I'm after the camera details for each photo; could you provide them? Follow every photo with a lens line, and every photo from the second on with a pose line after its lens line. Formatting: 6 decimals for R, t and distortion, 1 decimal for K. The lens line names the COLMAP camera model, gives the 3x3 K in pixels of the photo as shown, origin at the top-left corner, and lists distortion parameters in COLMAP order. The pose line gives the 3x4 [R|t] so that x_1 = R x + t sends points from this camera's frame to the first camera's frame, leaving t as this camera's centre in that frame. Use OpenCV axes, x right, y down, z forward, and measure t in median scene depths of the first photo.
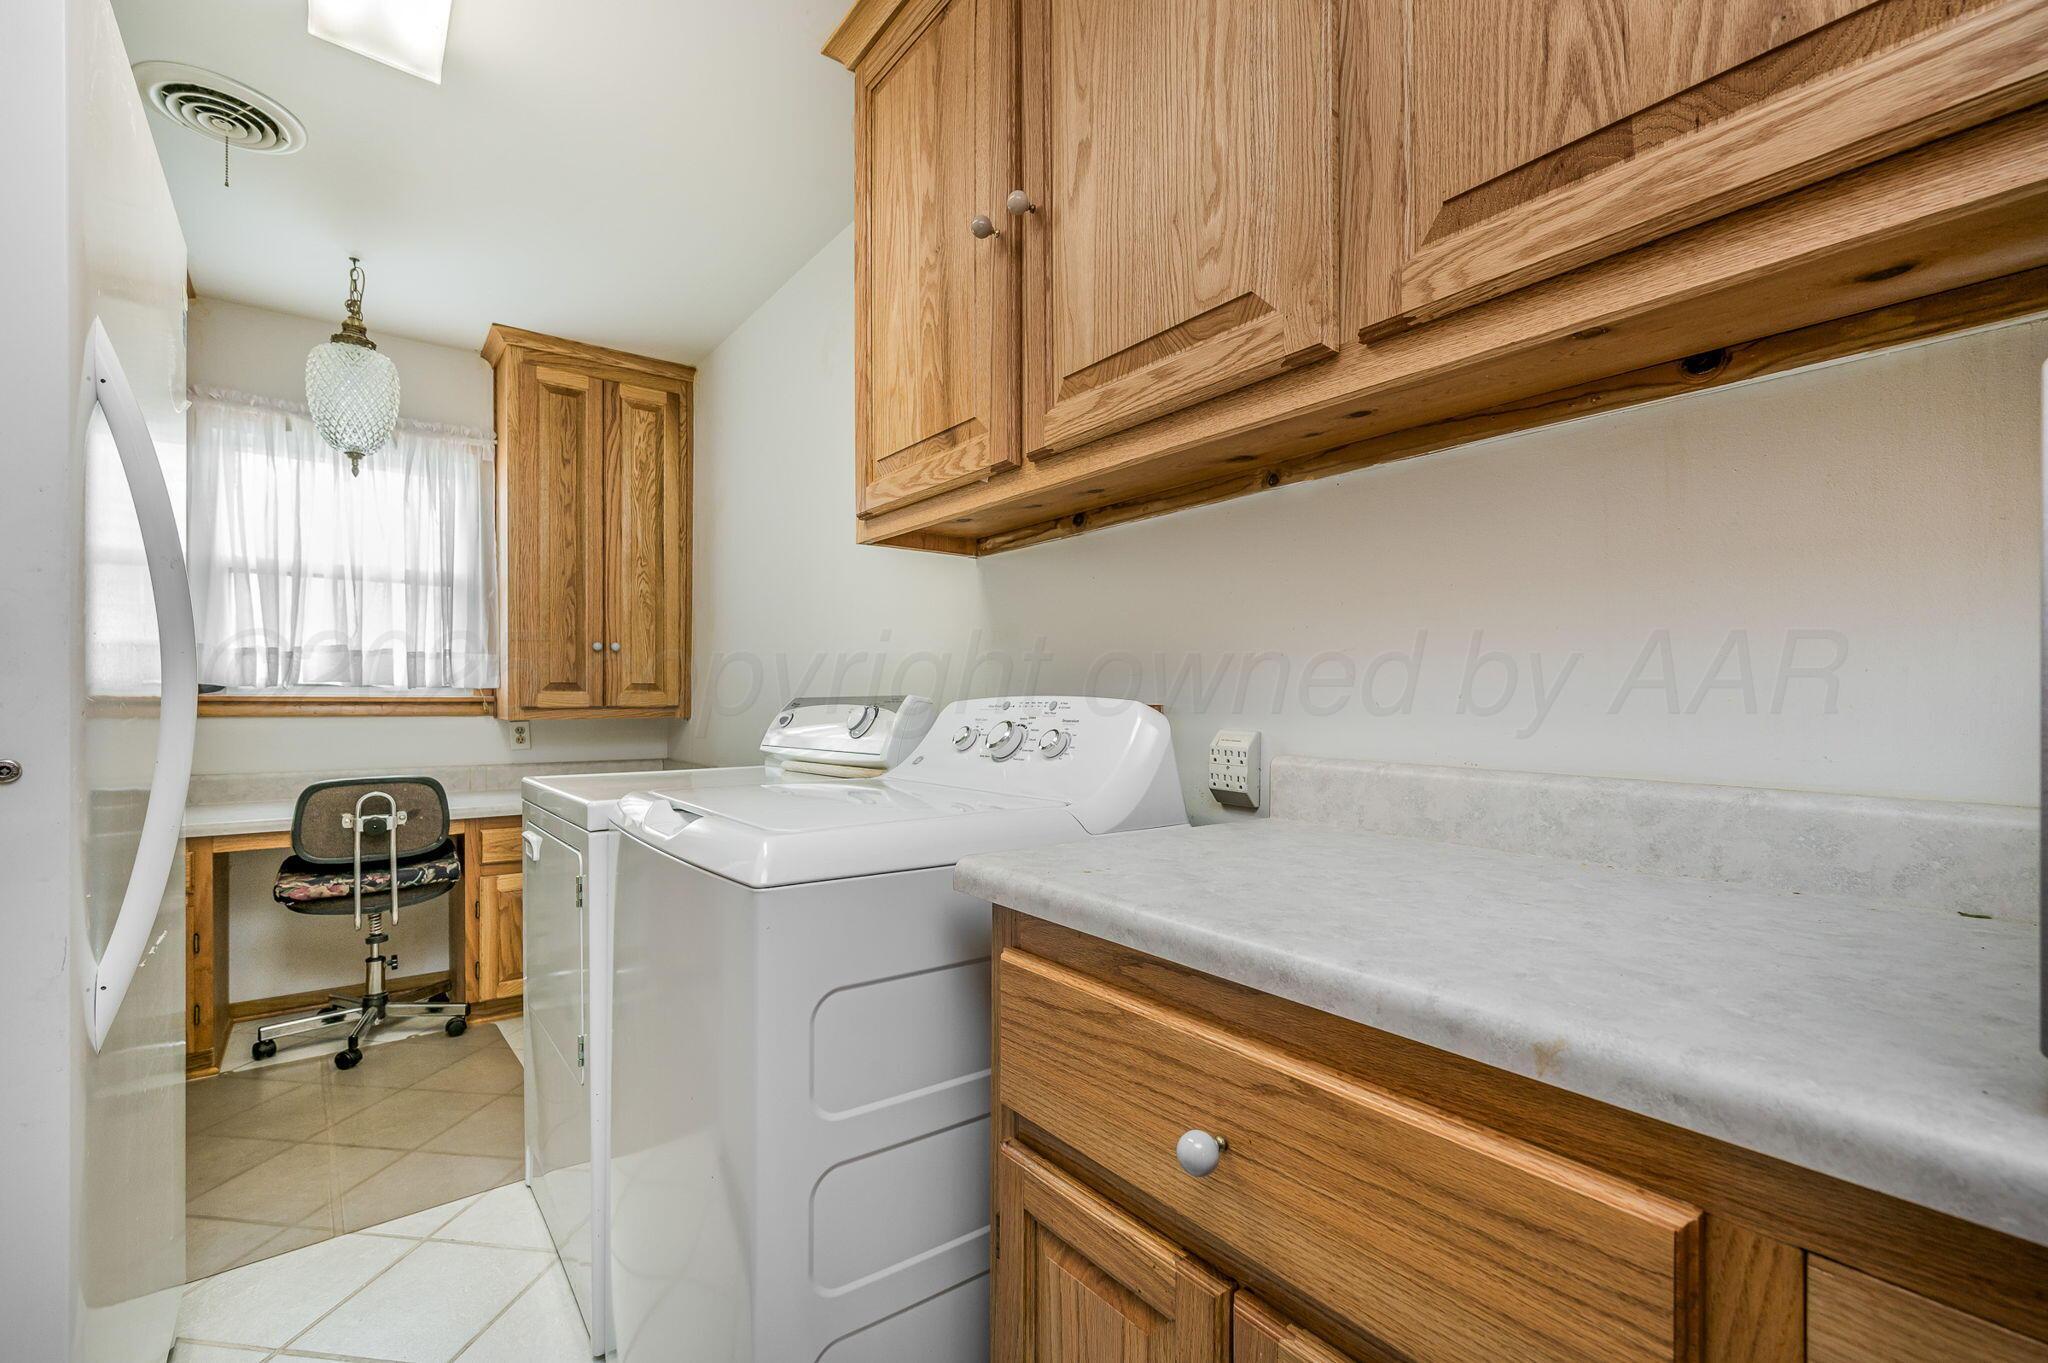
lens RADIAL K [[903.8, 0, 1027.7], [0, 903.8, 691.1], [0, 0, 1]] dist [0.003300, 0.000387]
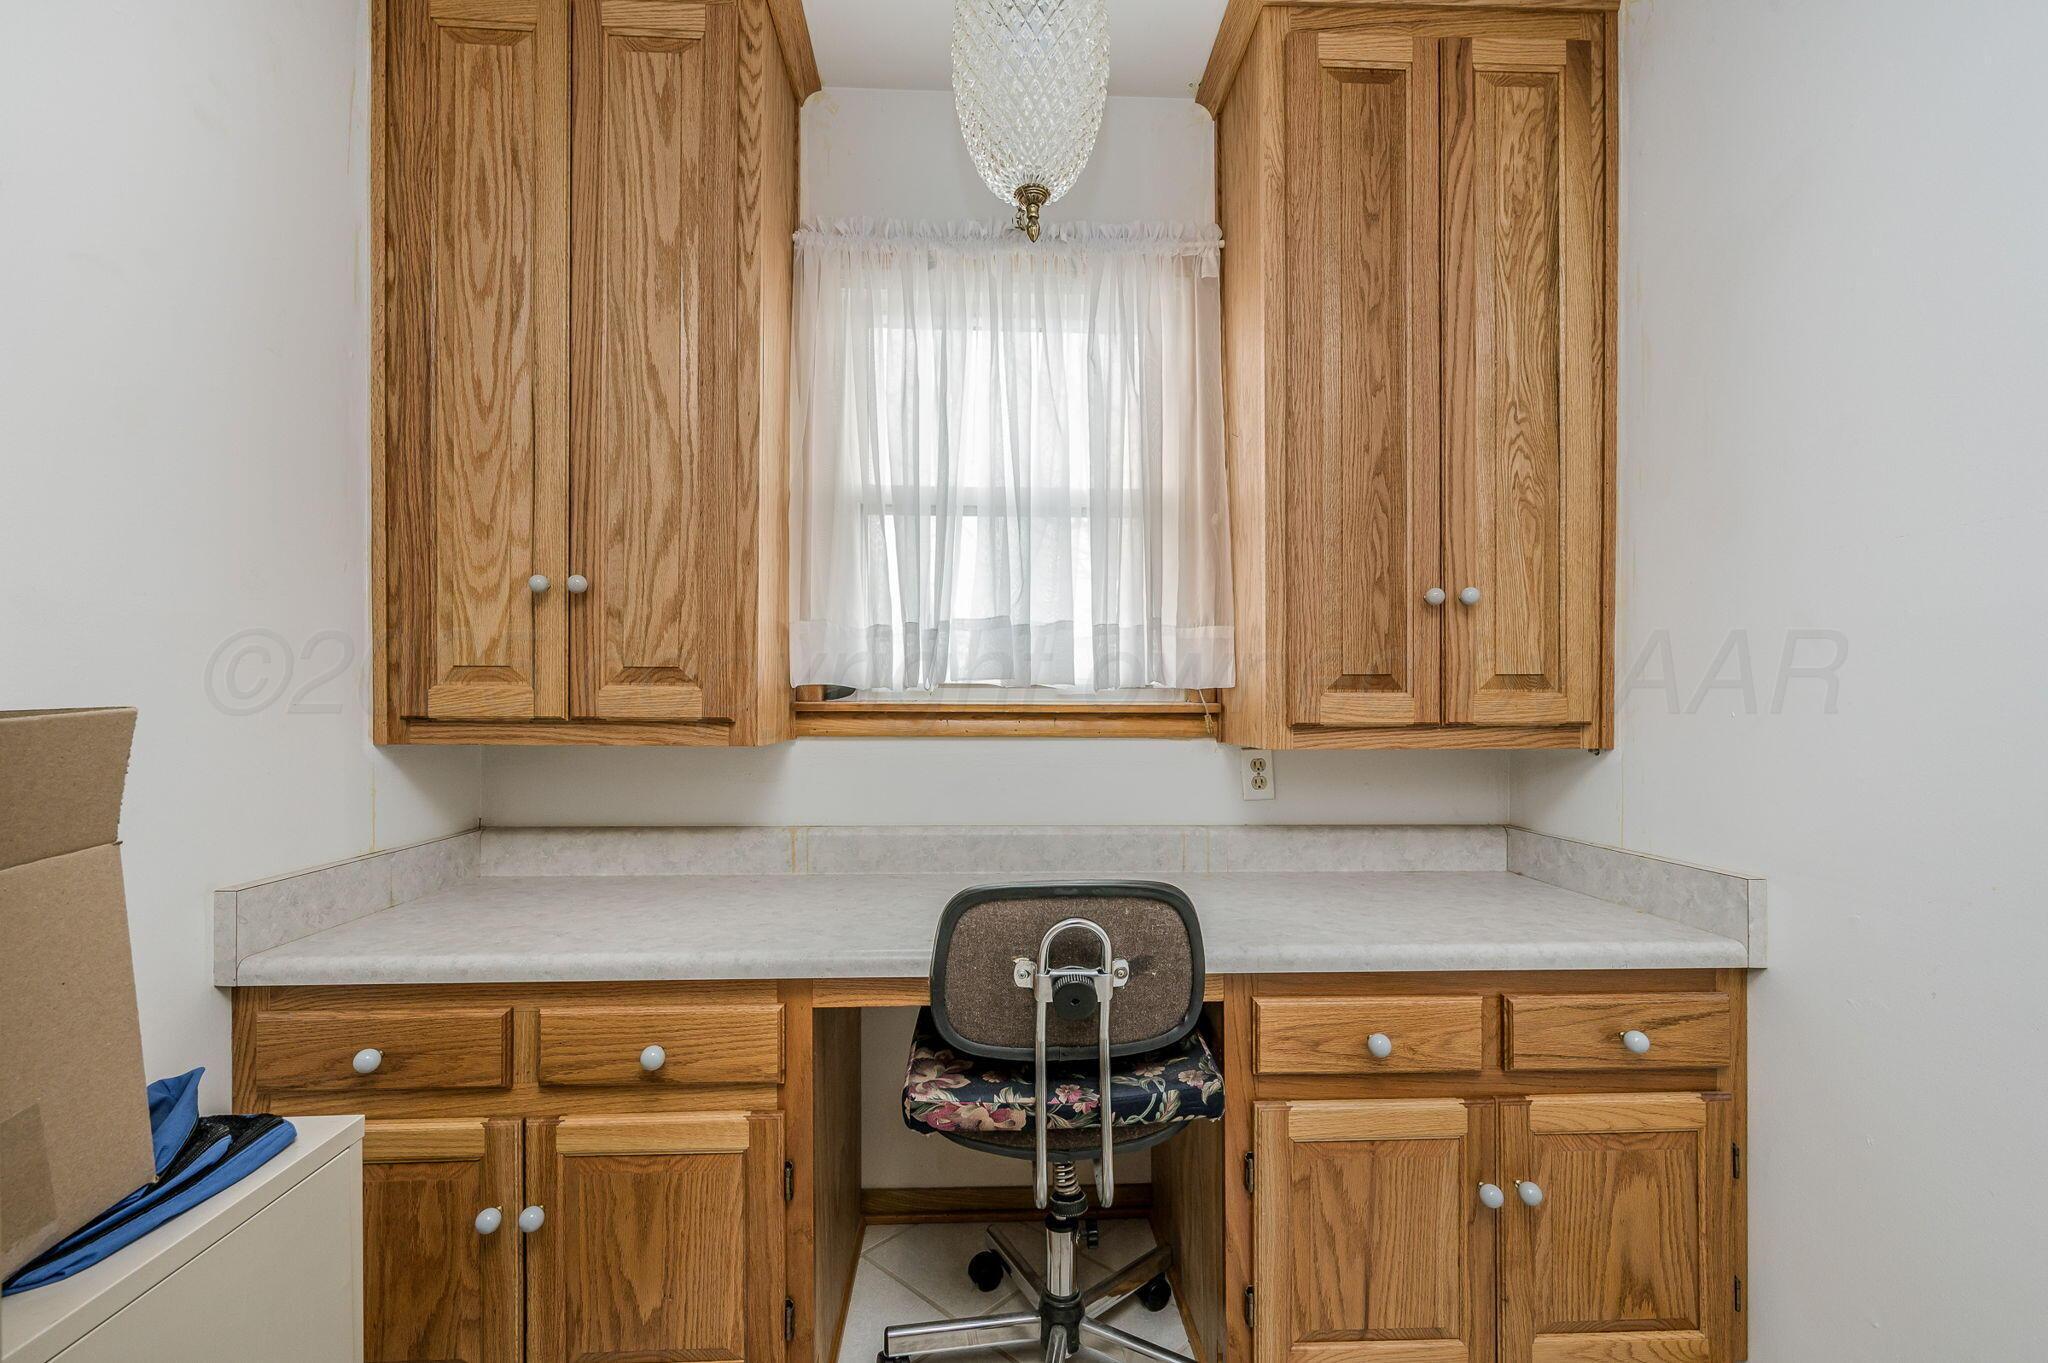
lens RADIAL K [[903.7, 0, 1024.0], [0, 903.7, 681.5], [0, 0, 1]] dist [0.000094, 0.000366]
pose [[0.823913, -0.016883, -0.566465, -0.396453], [0.004942, 0.999732, -0.022608, 0.004700], [0.566695, 0.015827, 0.823776, 0.502987]]
